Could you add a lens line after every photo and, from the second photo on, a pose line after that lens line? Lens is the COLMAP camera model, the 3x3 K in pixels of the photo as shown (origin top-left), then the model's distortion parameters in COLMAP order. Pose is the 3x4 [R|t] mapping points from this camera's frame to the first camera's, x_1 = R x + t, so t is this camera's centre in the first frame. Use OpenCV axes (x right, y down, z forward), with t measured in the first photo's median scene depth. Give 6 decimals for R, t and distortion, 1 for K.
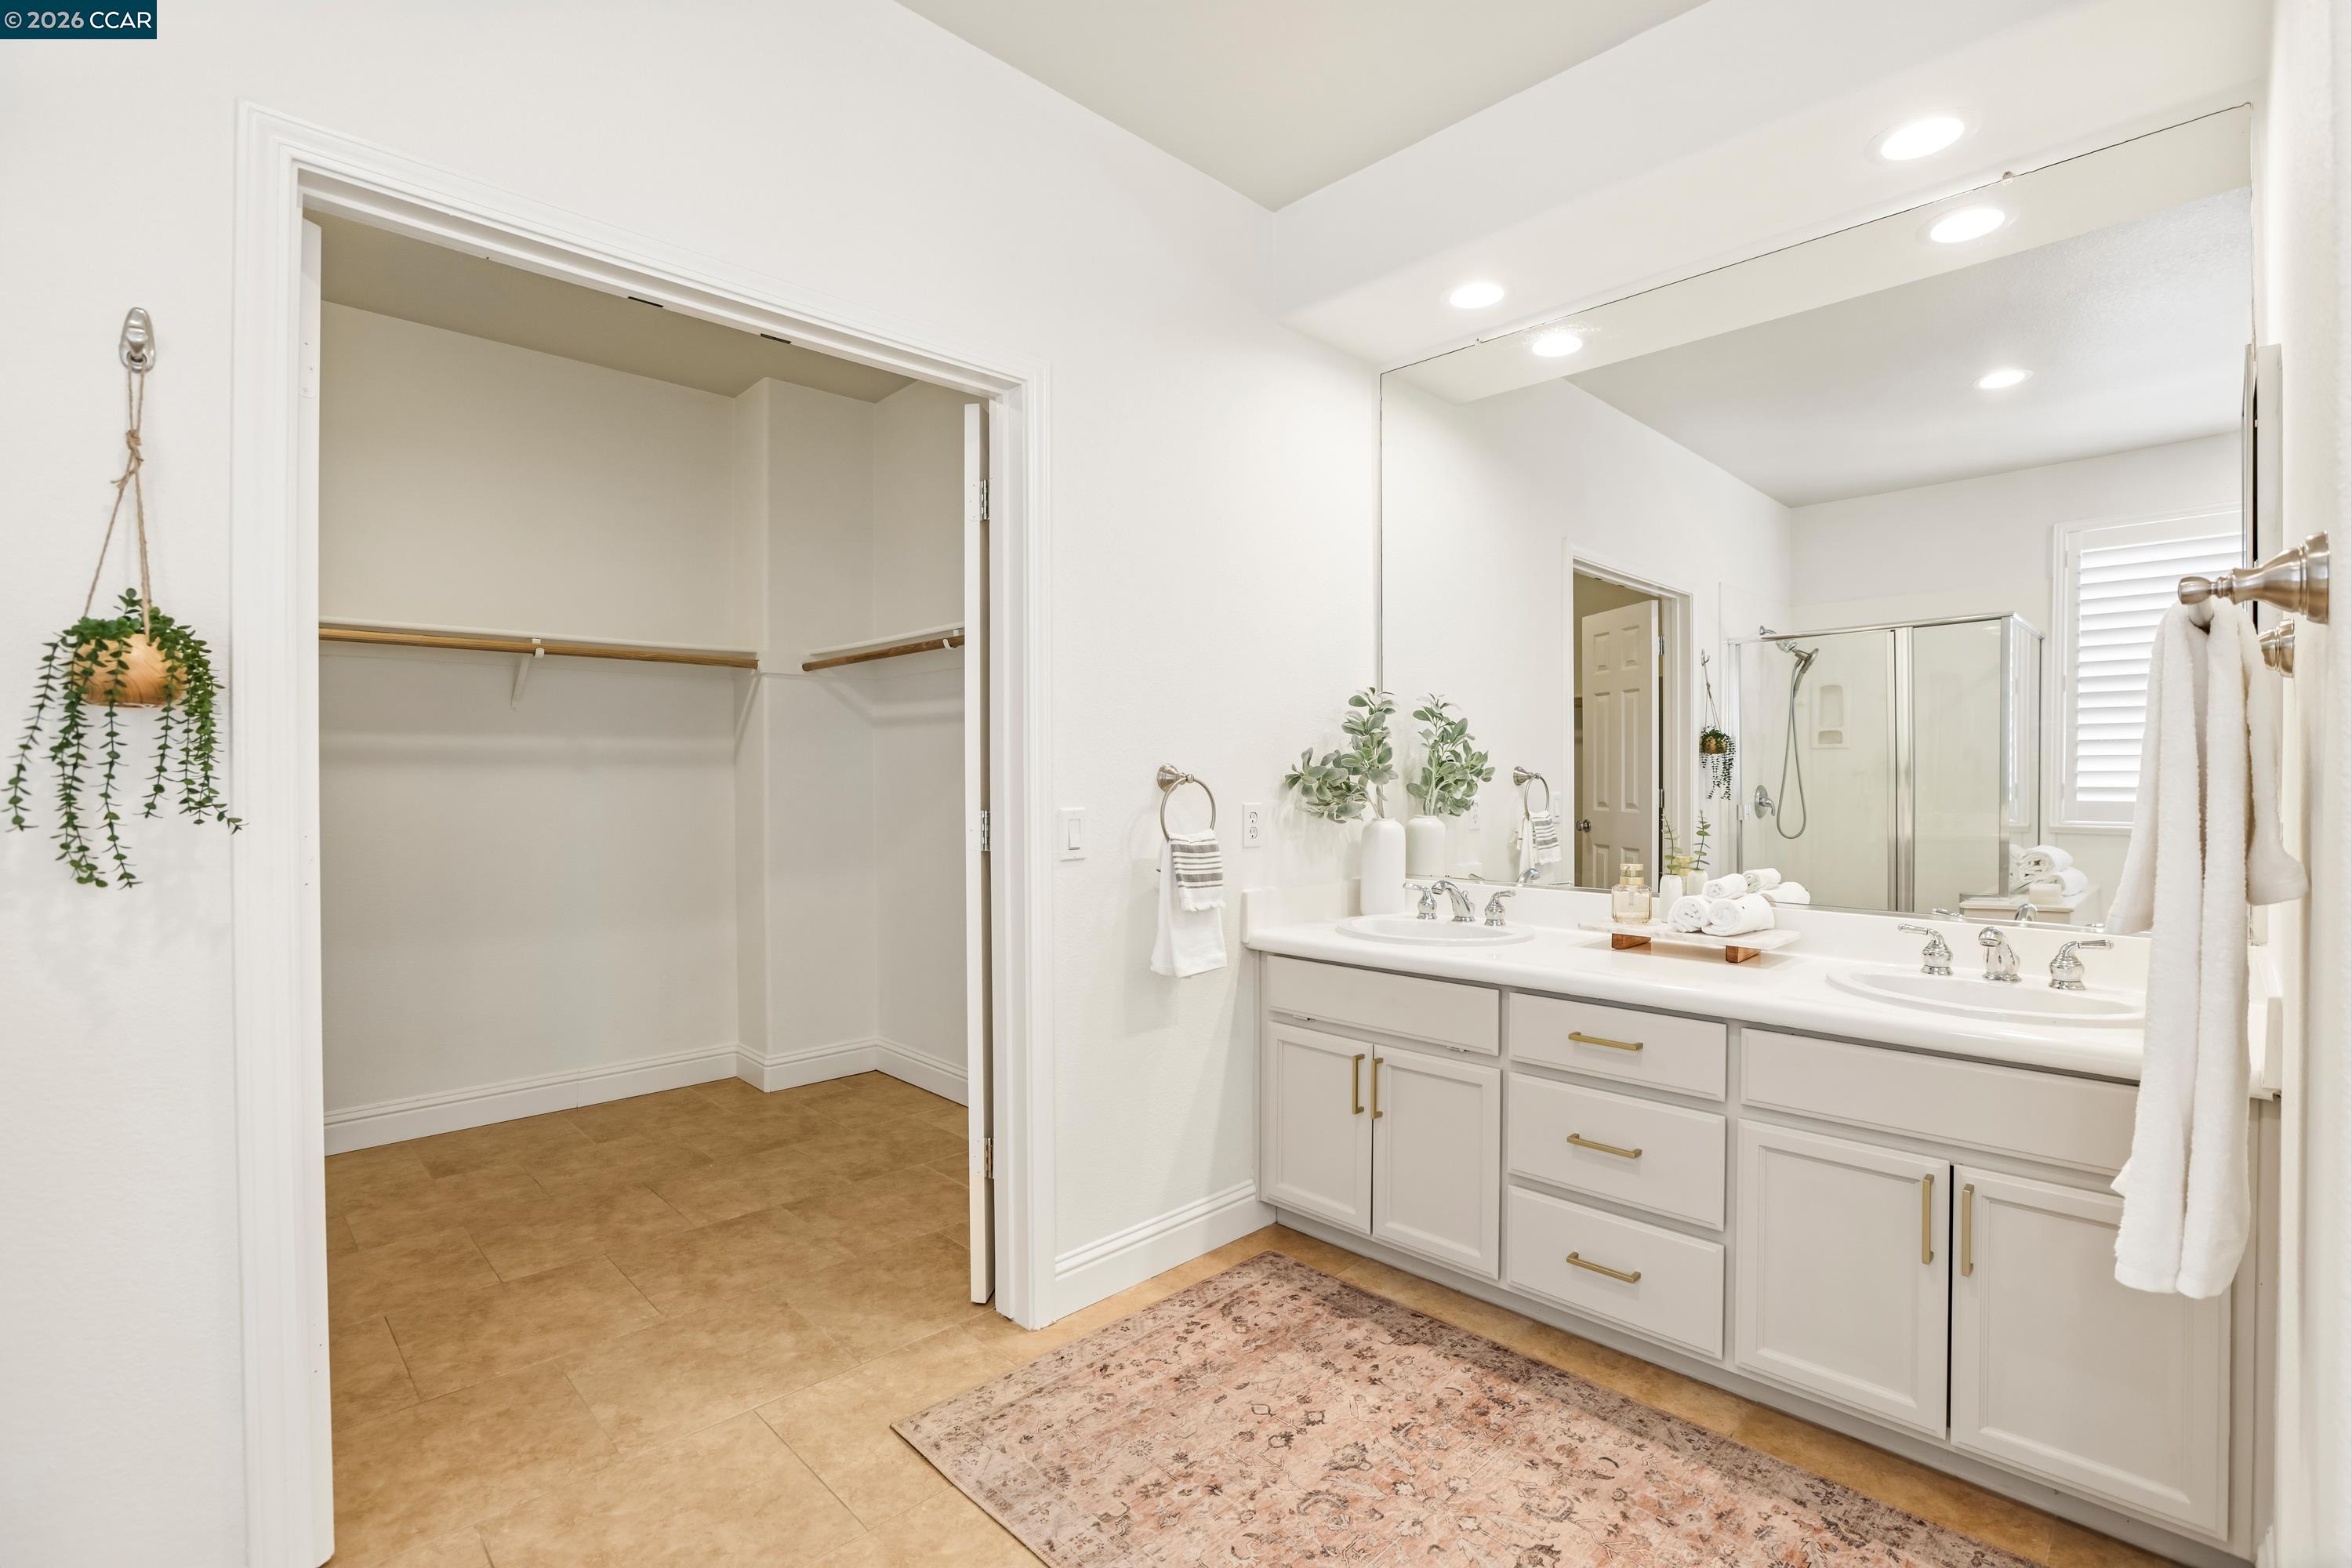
lens RADIAL K [[1079.2, 0, 1175.7], [0, 1079.2, 784.8], [0, 0, 1]] dist [-0.003357, -0.000267]
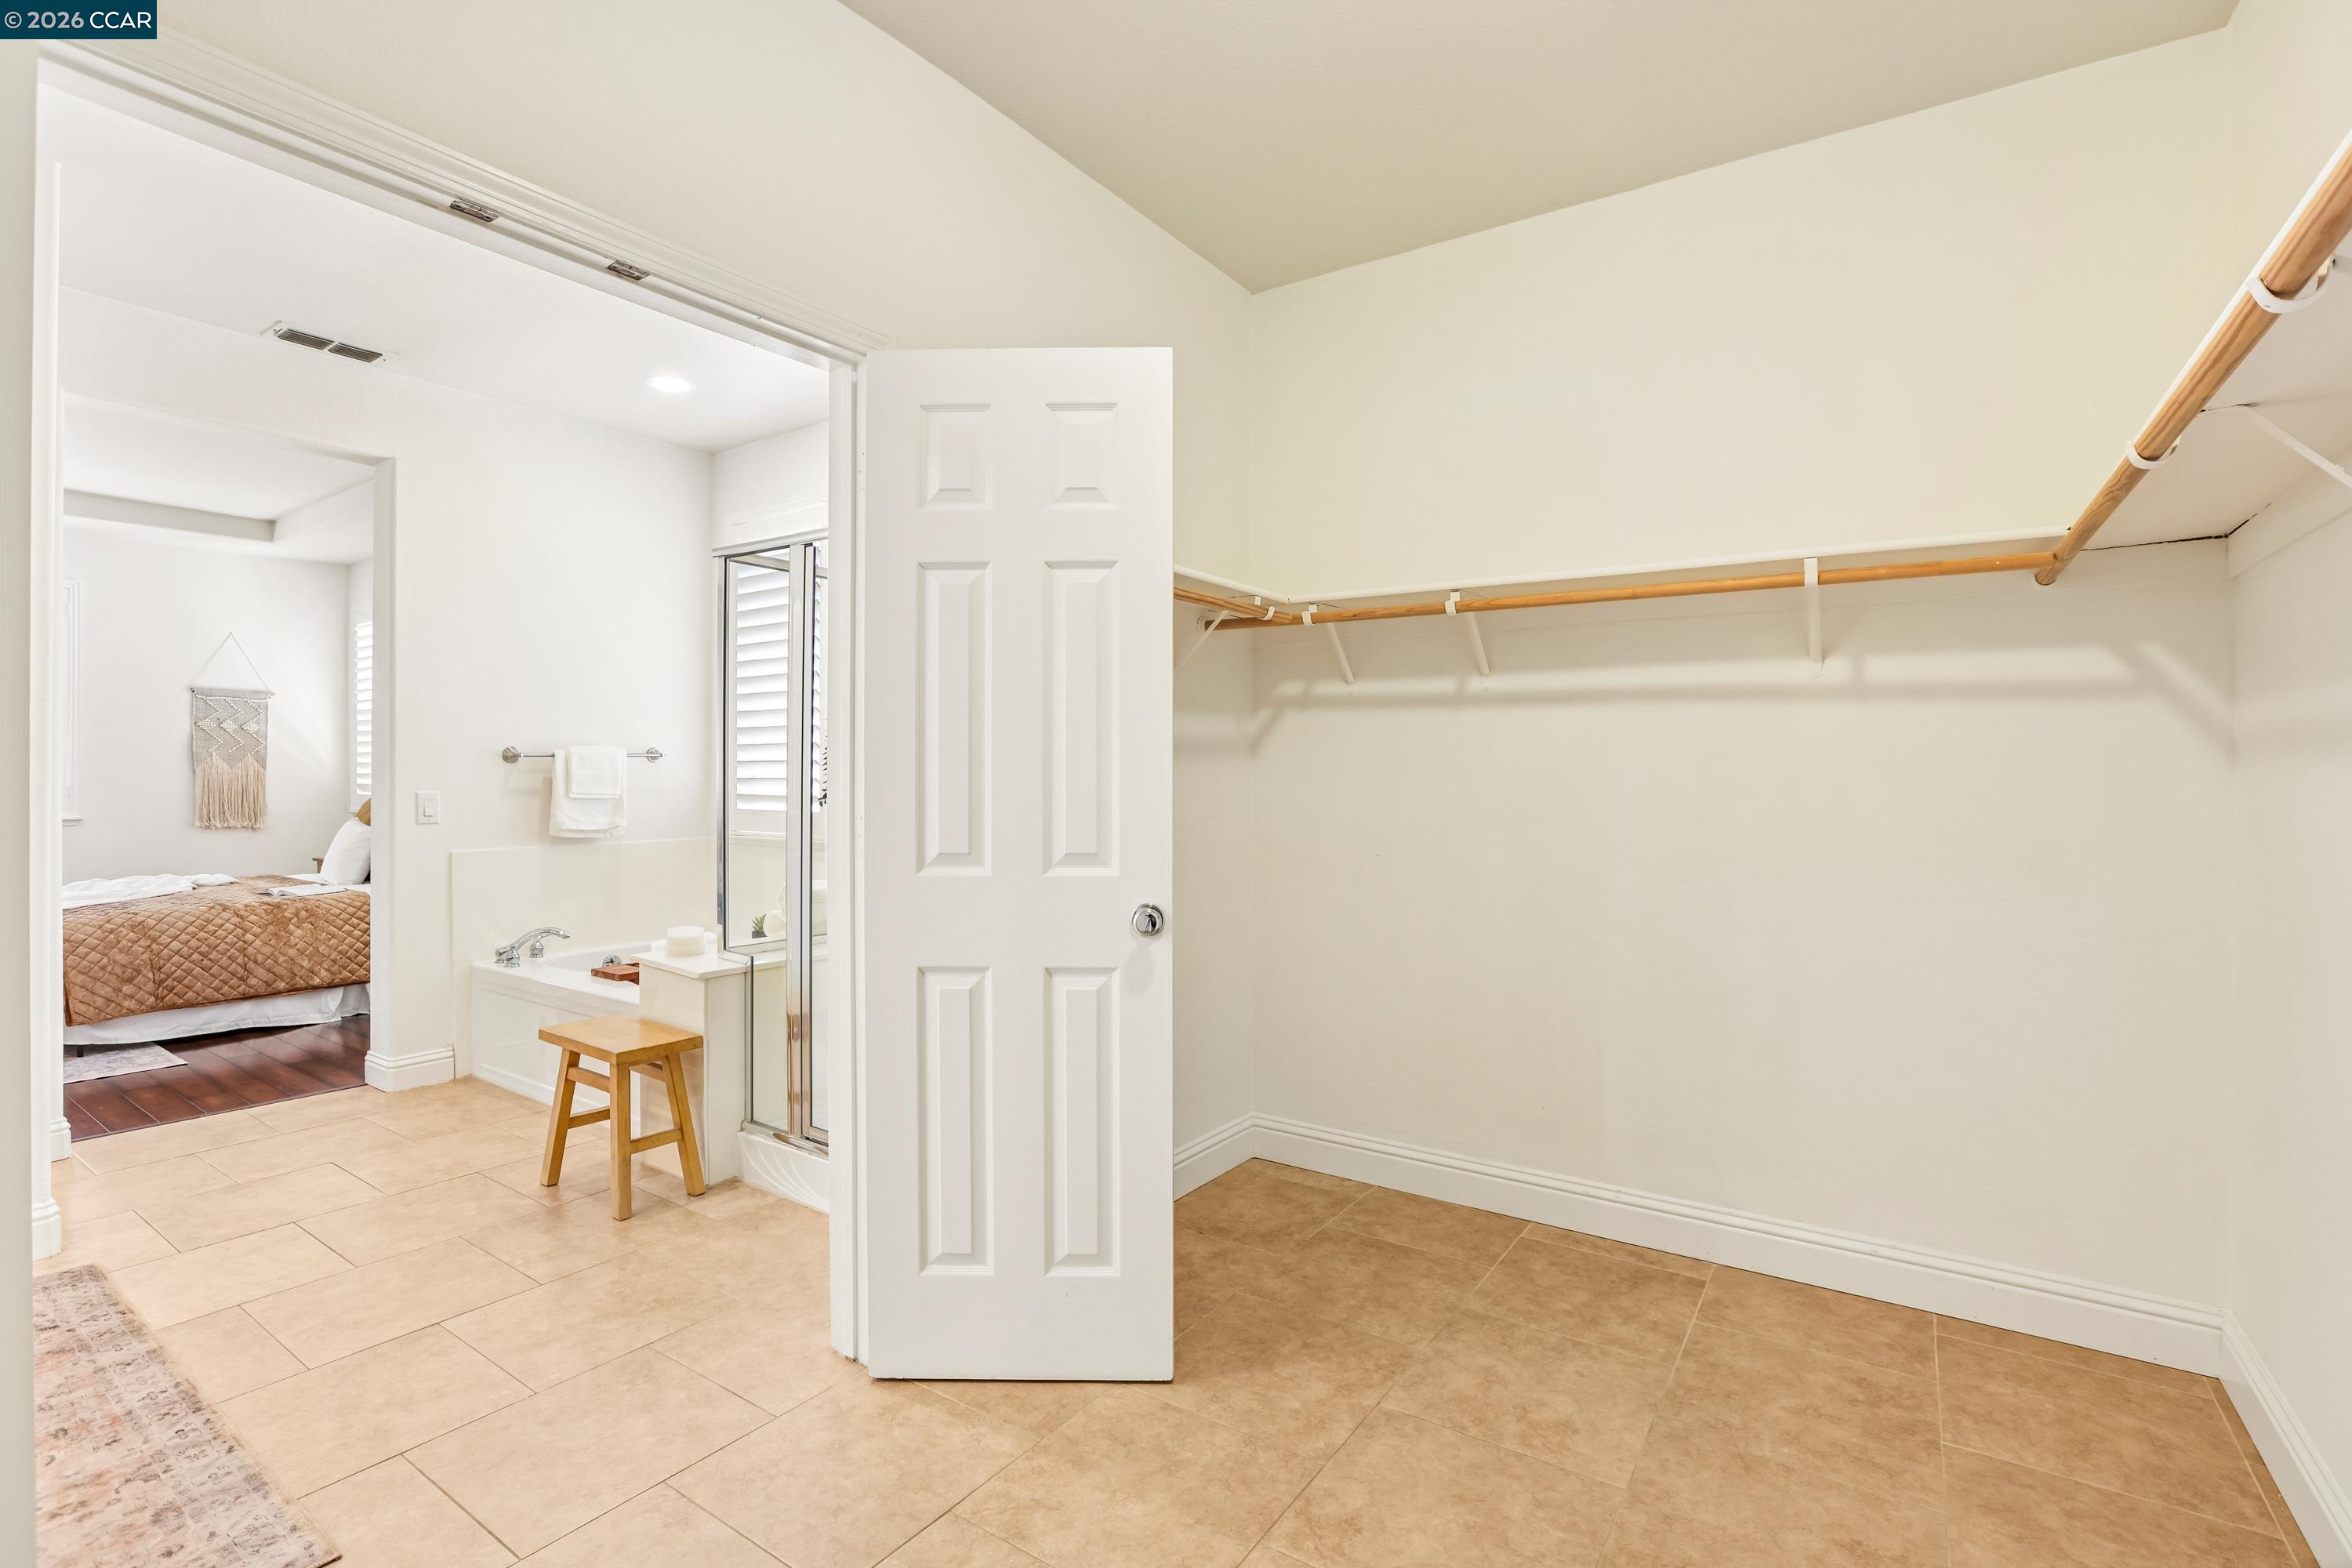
lens RADIAL K [[1079.2, 0, 1177.4], [0, 1079.2, 776.7], [0, 0, 1]] dist [-0.003357, -0.000267]
pose [[-0.980407, 0.001108, -0.196978, -0.811522], [-0.000294, 0.999975, 0.007090, -0.015987], [0.196981, 0.007010, -0.980382, 2.136422]]
